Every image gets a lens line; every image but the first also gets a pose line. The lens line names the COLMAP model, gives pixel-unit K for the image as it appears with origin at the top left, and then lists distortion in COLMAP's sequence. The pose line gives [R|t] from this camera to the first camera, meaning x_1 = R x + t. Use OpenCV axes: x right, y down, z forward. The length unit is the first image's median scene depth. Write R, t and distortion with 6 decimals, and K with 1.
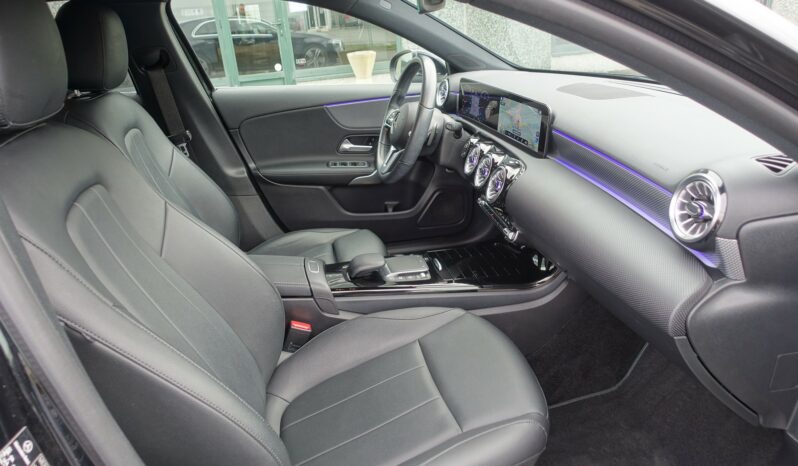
lens RADIAL K [[549.1, 0, 399.0], [0, 549.1, 233.0], [0, 0, 1]] dist [-0.002675, -0.004111]
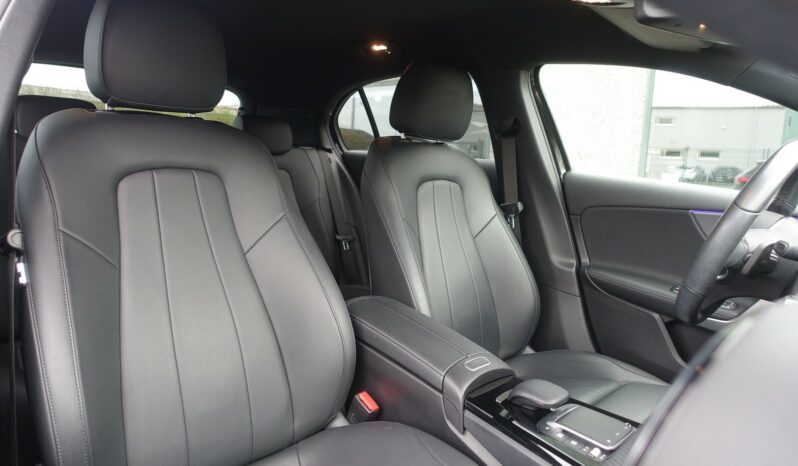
lens RADIAL K [[549.1, 0, 399.0], [0, 549.1, 233.0], [0, 0, 1]] dist [-0.002675, -0.004111]
pose [[0.532563, 0.211049, -0.819655, 0.273057], [-0.396422, 0.917823, -0.021246, -0.033858], [0.747814, 0.336244, 0.572463, 0.301613]]
